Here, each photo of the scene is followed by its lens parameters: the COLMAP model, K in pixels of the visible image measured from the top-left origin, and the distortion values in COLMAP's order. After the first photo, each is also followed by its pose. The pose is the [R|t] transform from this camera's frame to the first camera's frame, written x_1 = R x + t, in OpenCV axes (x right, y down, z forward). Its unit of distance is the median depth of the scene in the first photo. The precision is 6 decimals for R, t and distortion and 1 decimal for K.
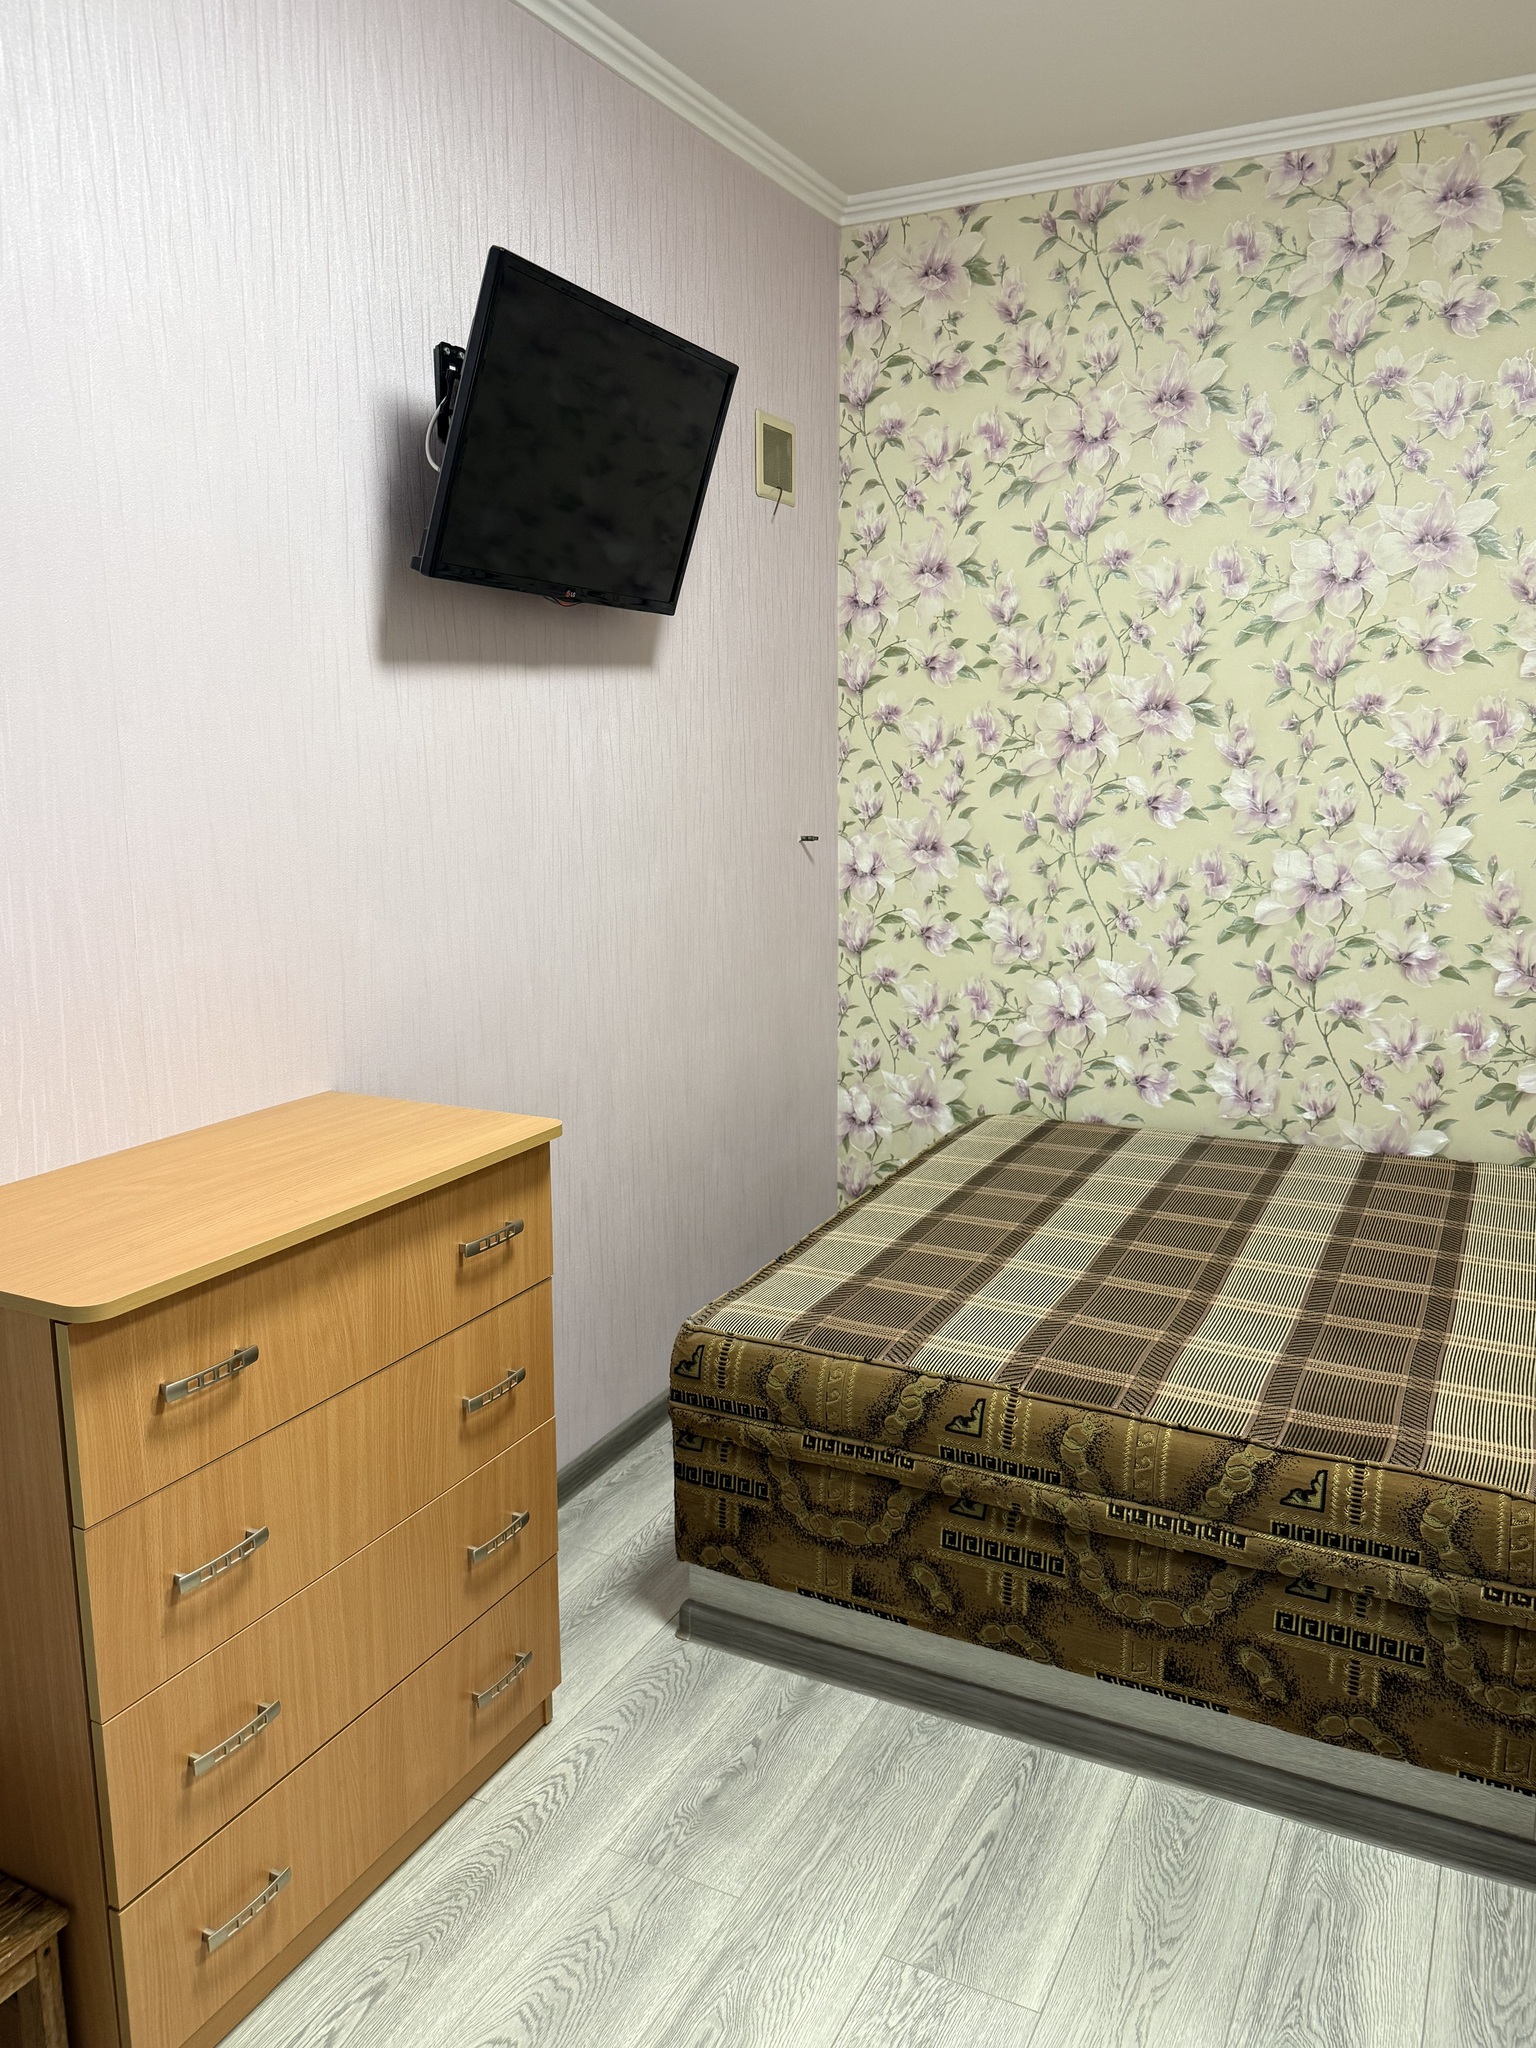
lens RADIAL K [[1506.7, 0, 739.8], [0, 1506.7, 1025.7], [0, 0, 1]] dist [0.056207, -0.093829]
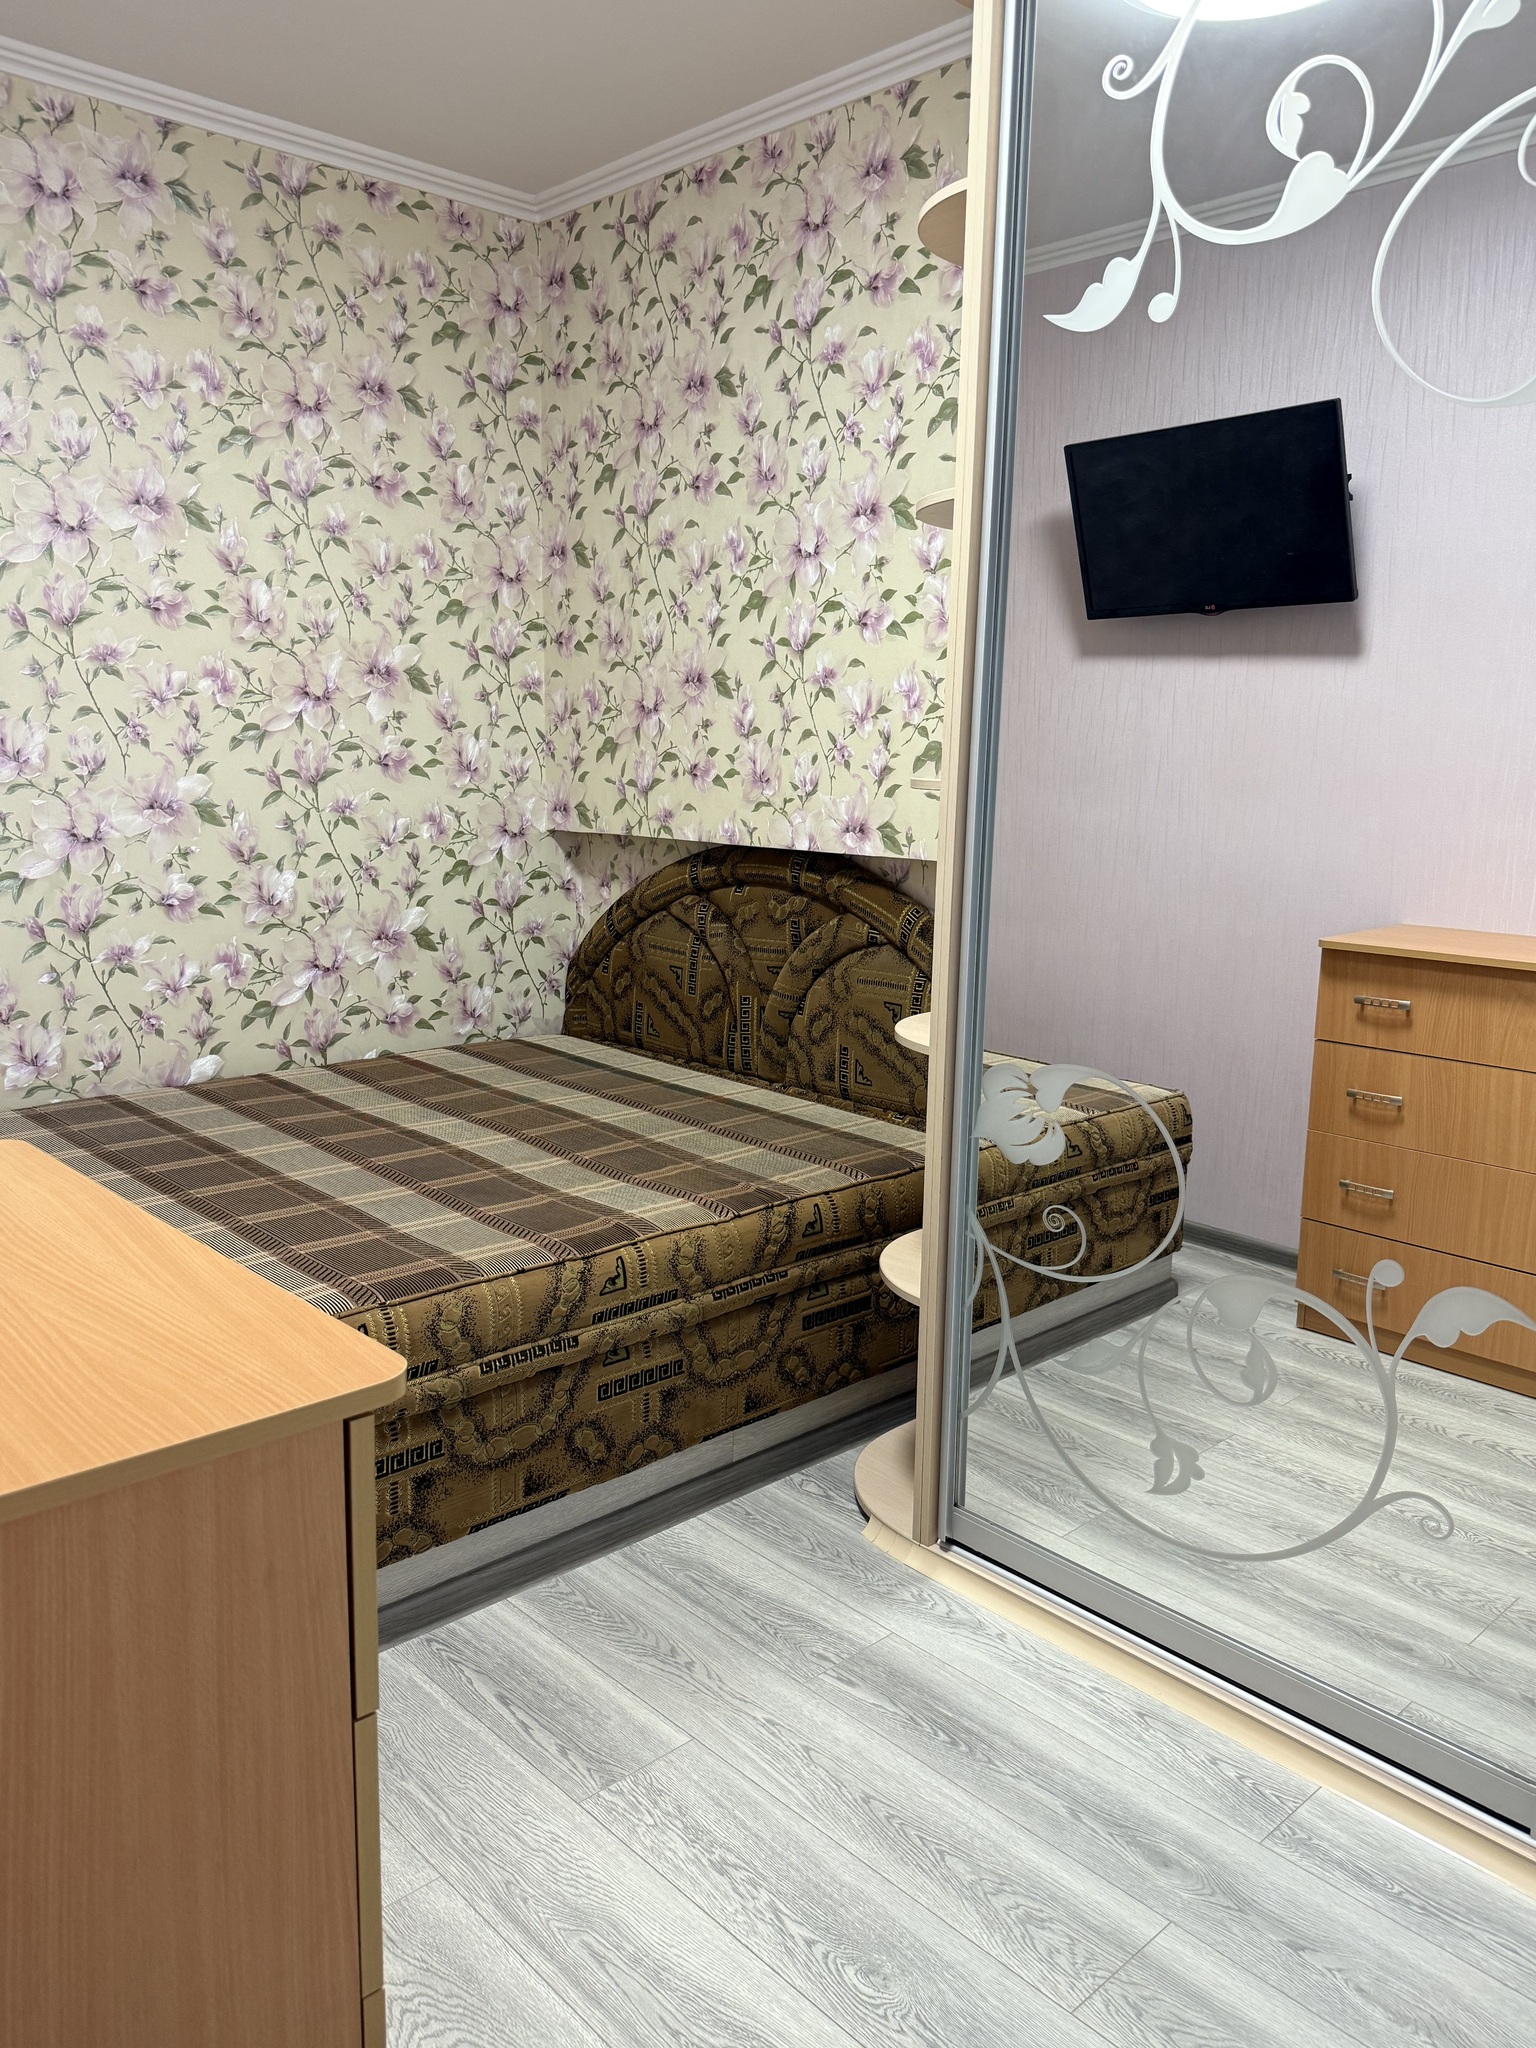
lens RADIAL K [[1506.7, 0, 772.4], [0, 1506.7, 1030.8], [0, 0, 1]] dist [0.056207, -0.093829]
pose [[0.332918, -0.157039, 0.929787, -0.446009], [0.152118, 0.982064, 0.111401, -0.008810], [-0.930605, 0.104350, 0.350835, 0.261112]]
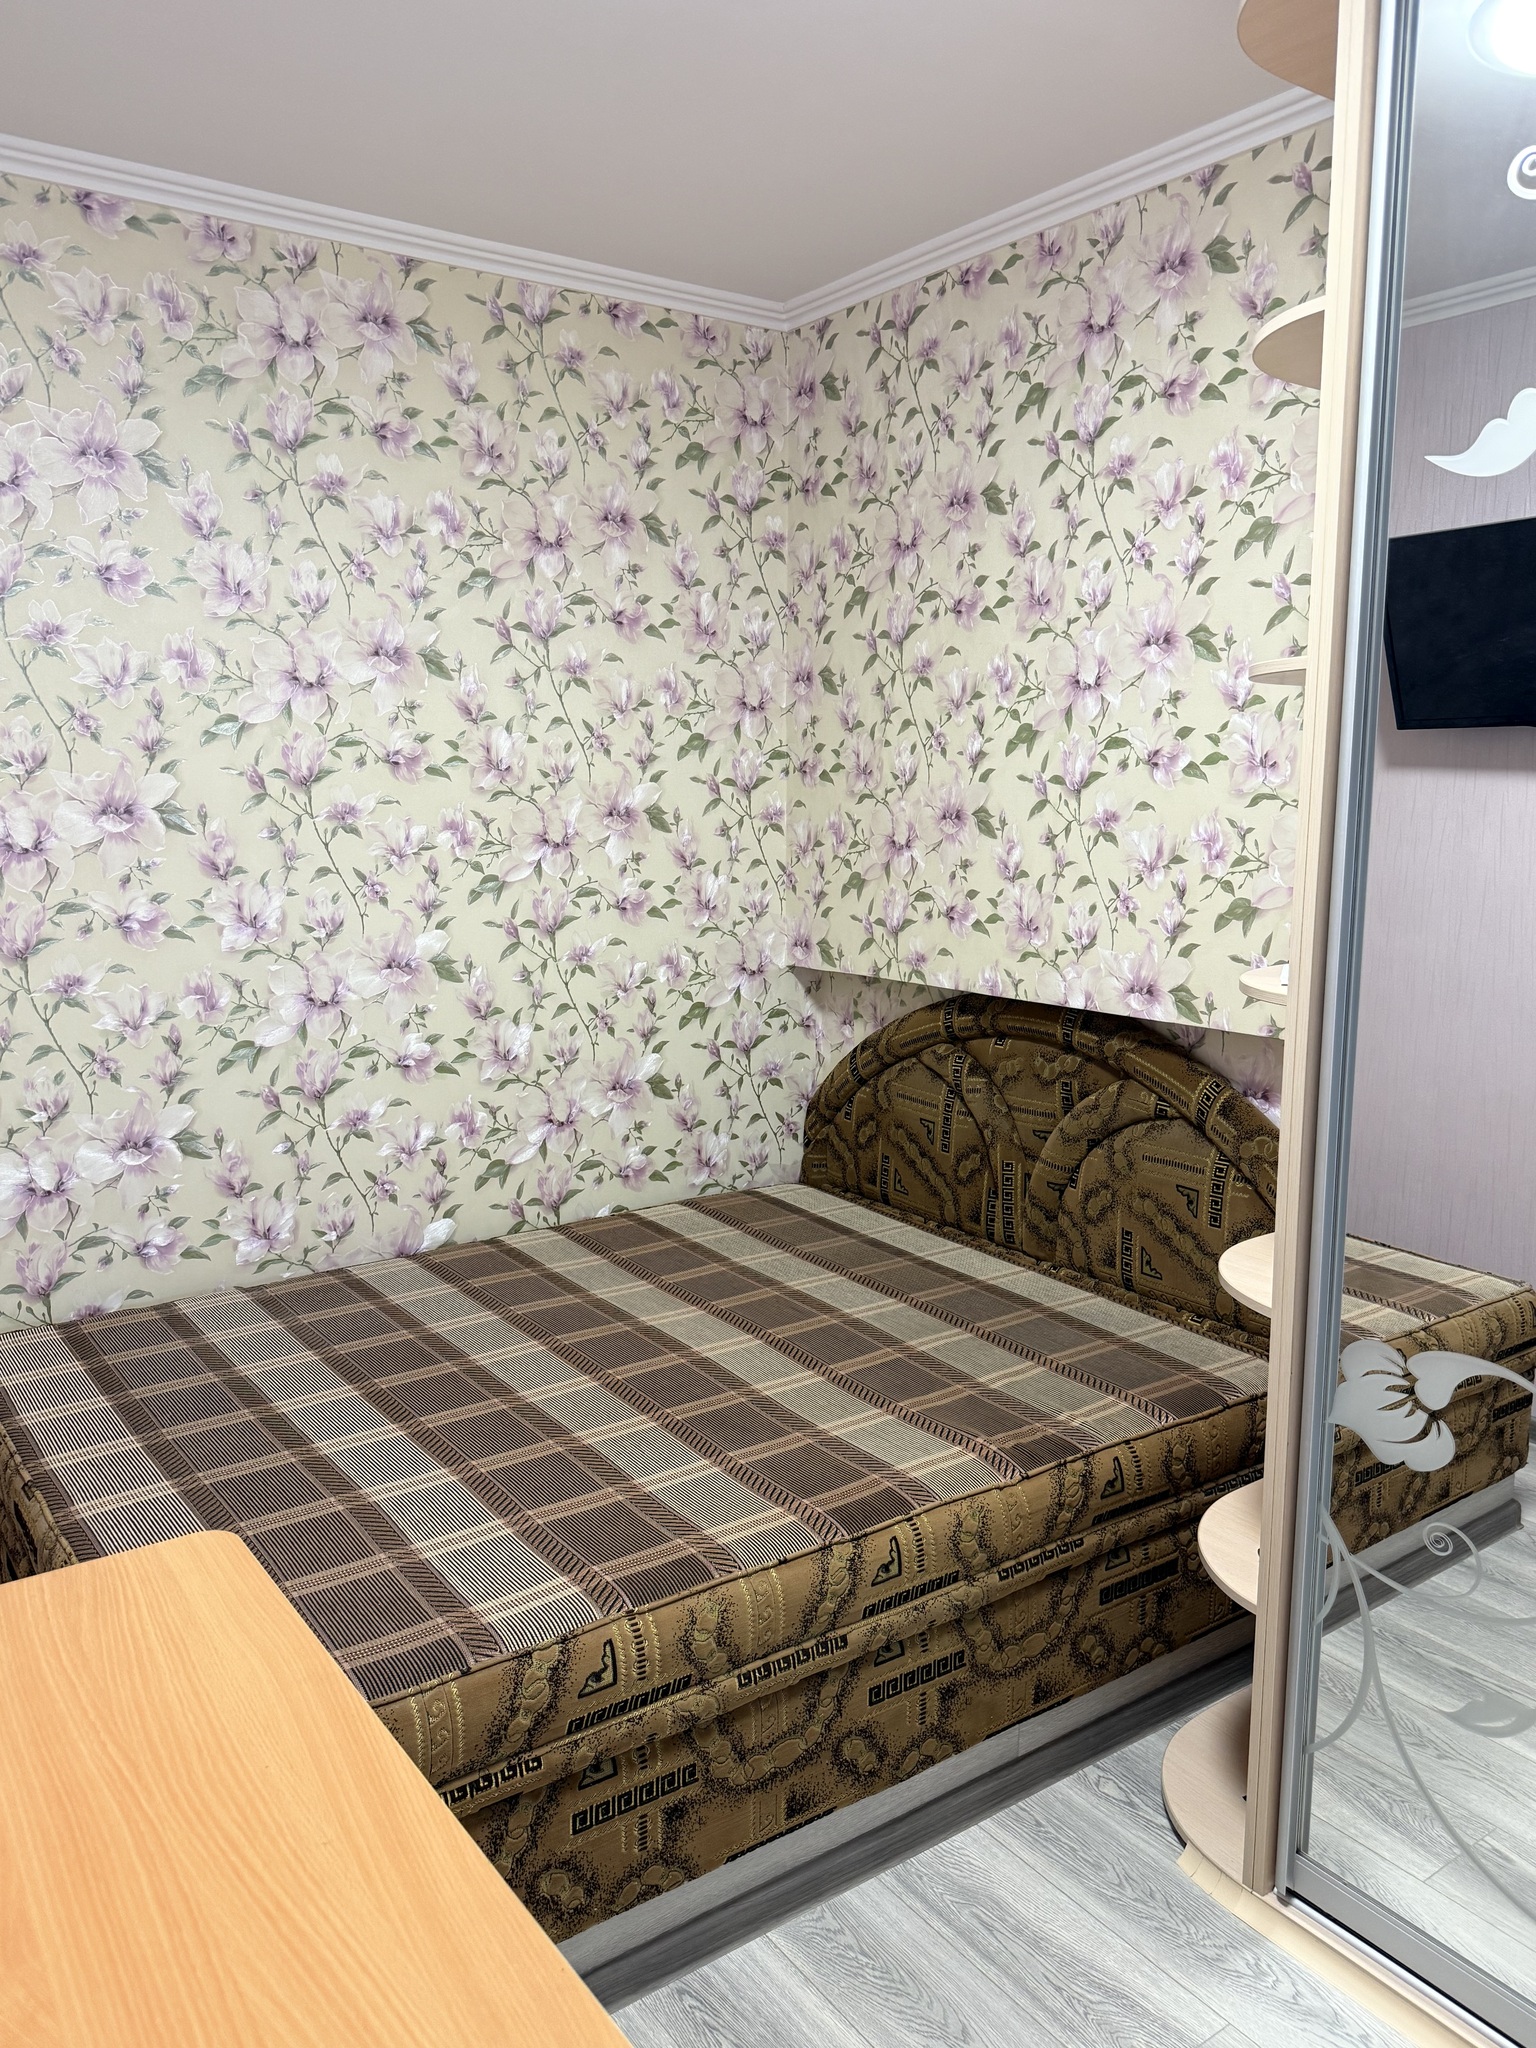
lens RADIAL K [[1506.7, 0, 771.9], [0, 1506.7, 1028.1], [0, 0, 1]] dist [0.056207, -0.093829]
pose [[0.457616, -0.129742, 0.879633, -0.354931], [0.160091, 0.985152, 0.062020, -0.094426], [-0.874619, 0.112440, 0.471592, 0.324589]]
